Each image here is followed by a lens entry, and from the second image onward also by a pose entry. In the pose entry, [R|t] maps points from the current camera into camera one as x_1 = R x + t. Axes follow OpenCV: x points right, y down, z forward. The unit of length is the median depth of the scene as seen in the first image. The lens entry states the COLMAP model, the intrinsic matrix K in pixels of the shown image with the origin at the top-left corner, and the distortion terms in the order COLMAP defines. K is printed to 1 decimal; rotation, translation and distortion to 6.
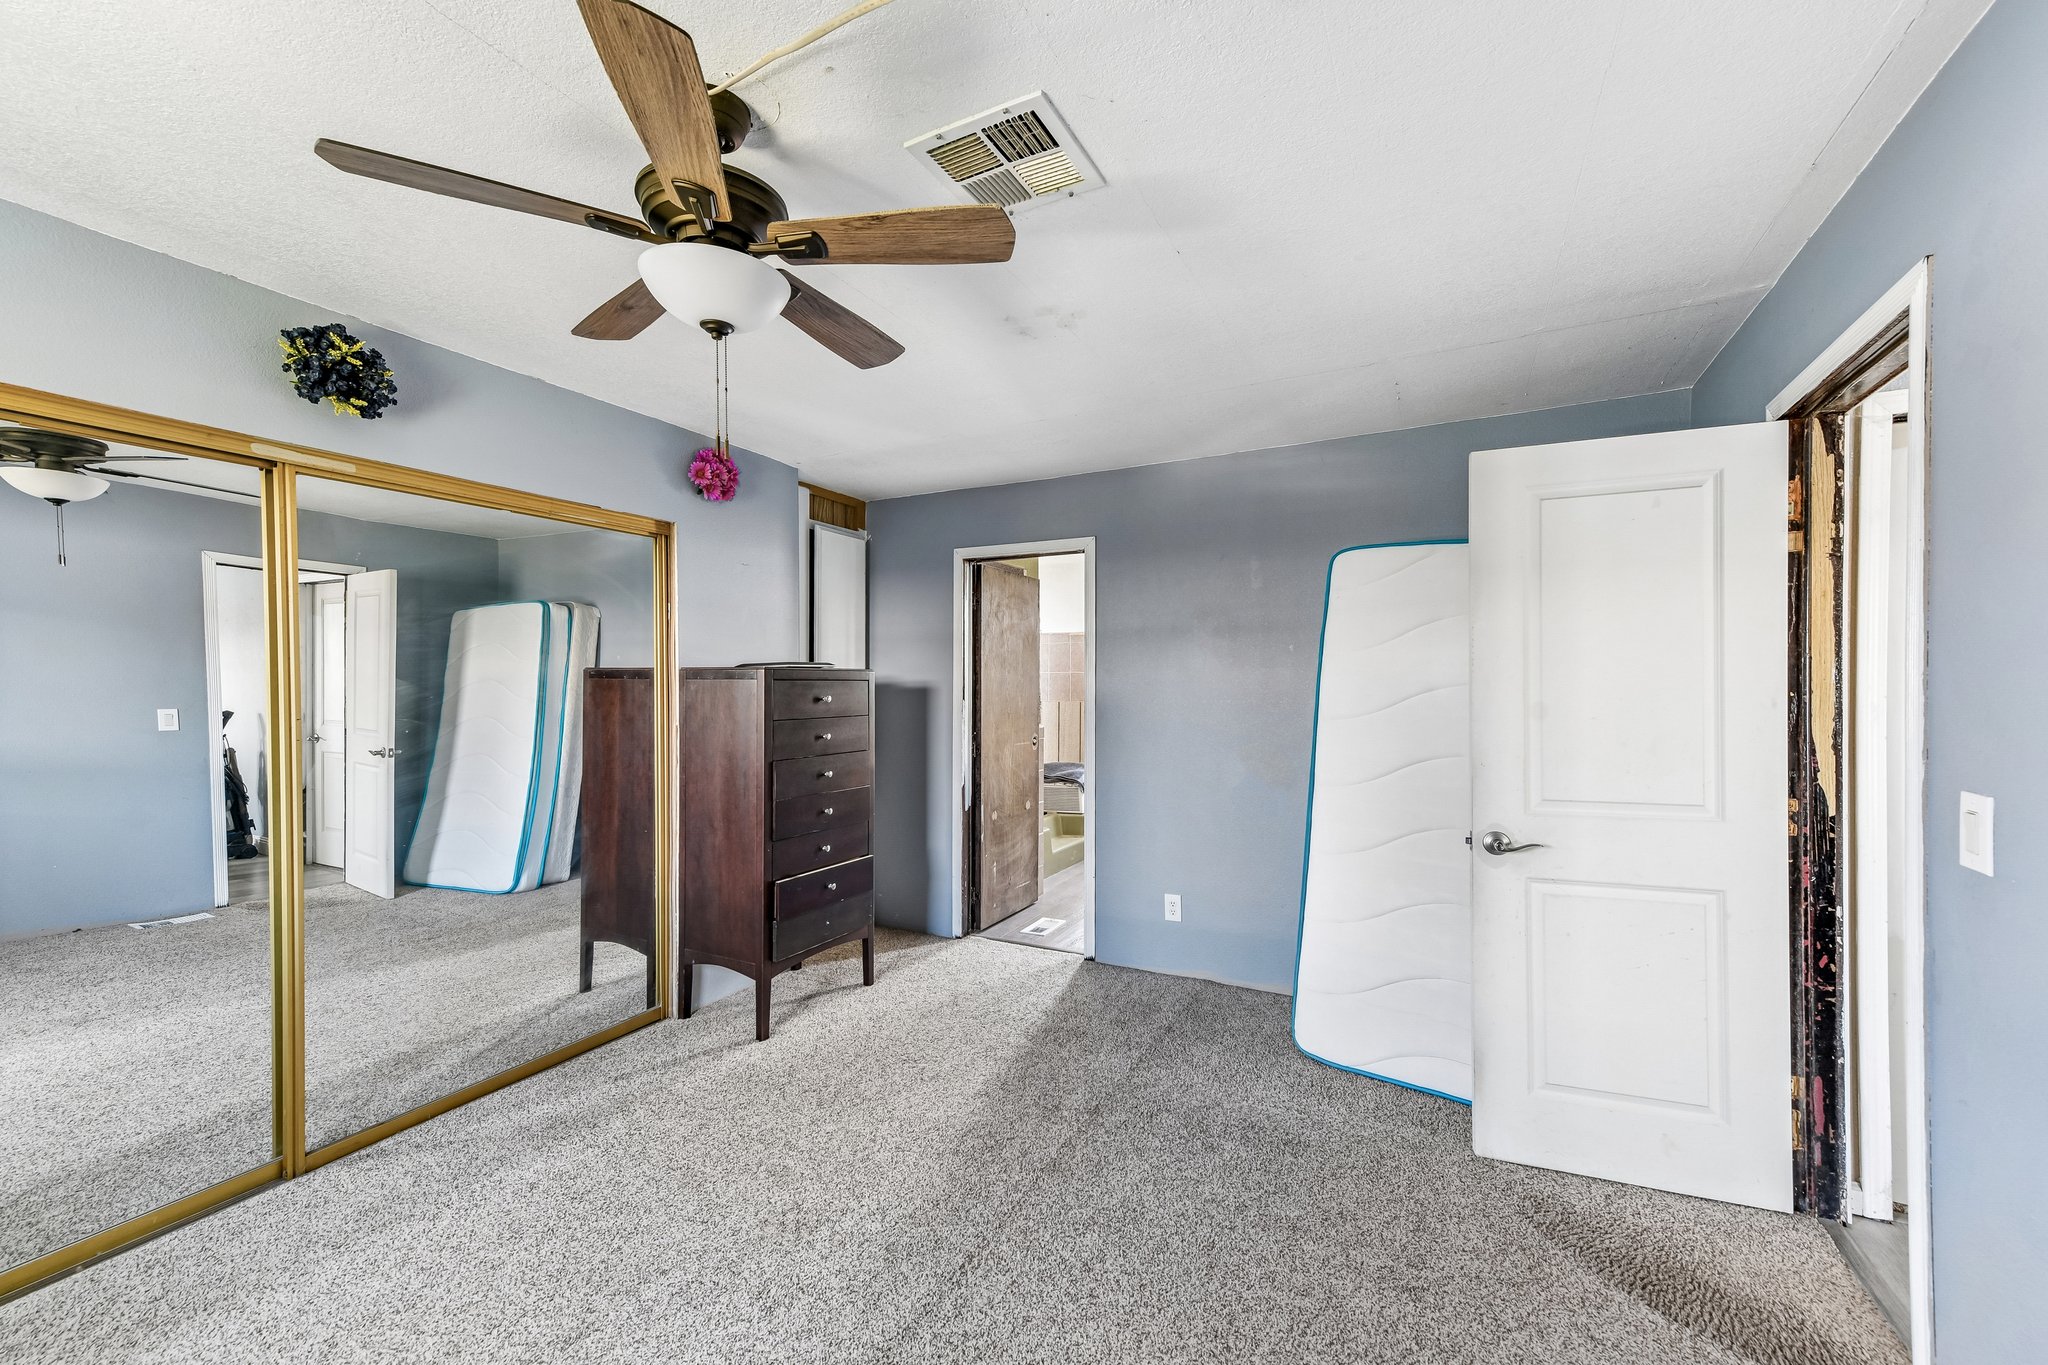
lens RADIAL K [[814.0, 0, 1027.0], [0, 814.0, 688.5], [0, 0, 1]] dist [0.019106, -0.001014]
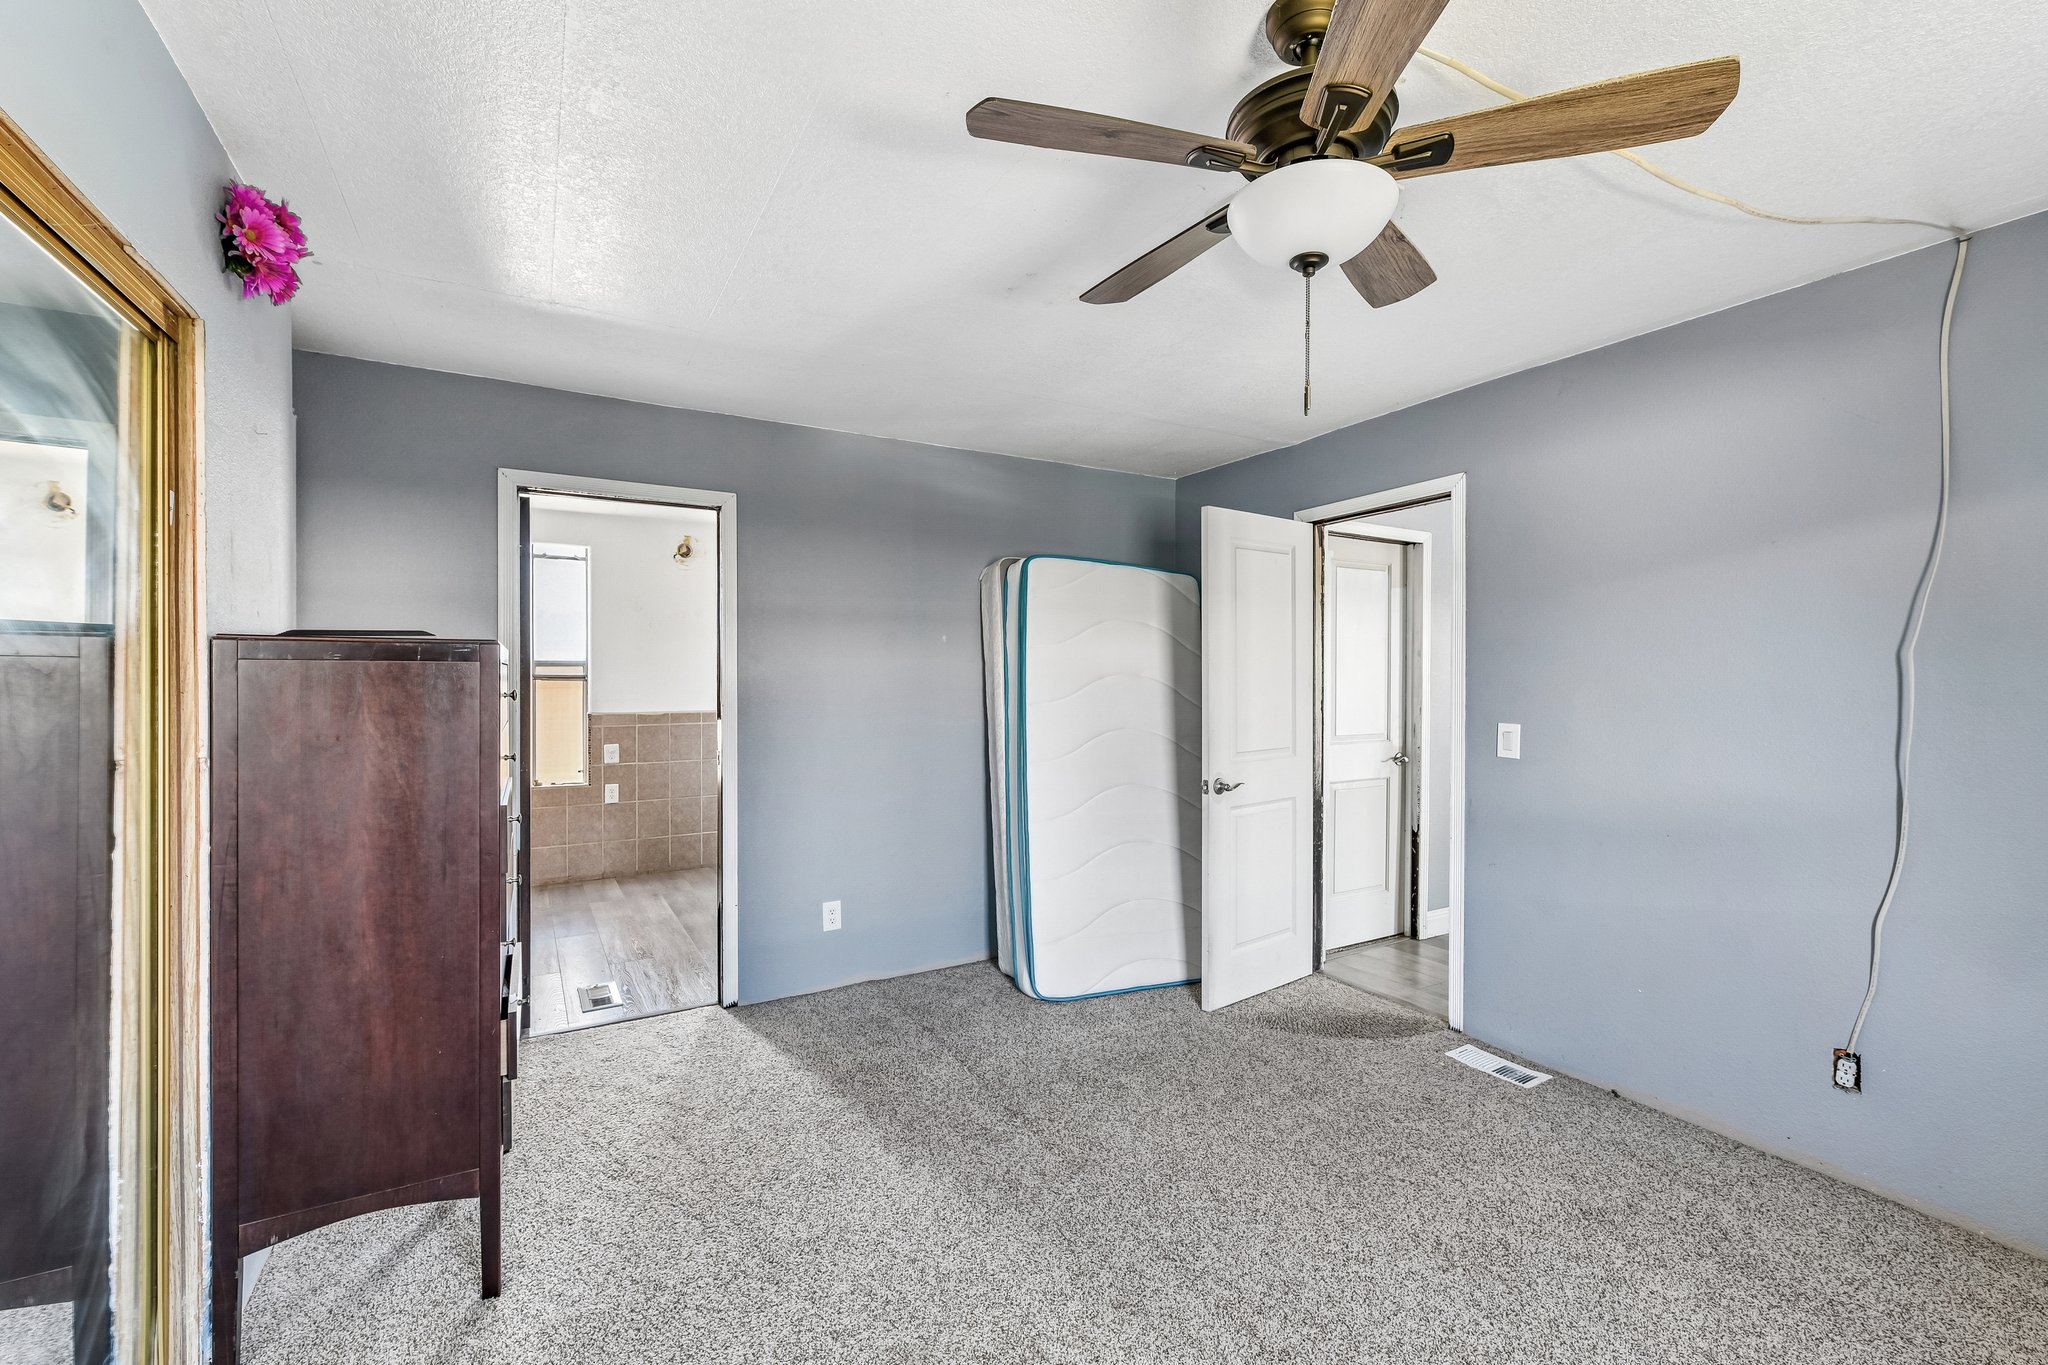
lens RADIAL K [[847.2, 0, 1025.8], [0, 847.2, 682.1], [0, 0, 1]] dist [0.009035, 0.000542]
pose [[0.533836, -0.005030, 0.845573, -0.639062], [0.001124, 0.999986, 0.005239, 0.000532], [-0.845587, -0.001846, 0.533834, 0.380489]]
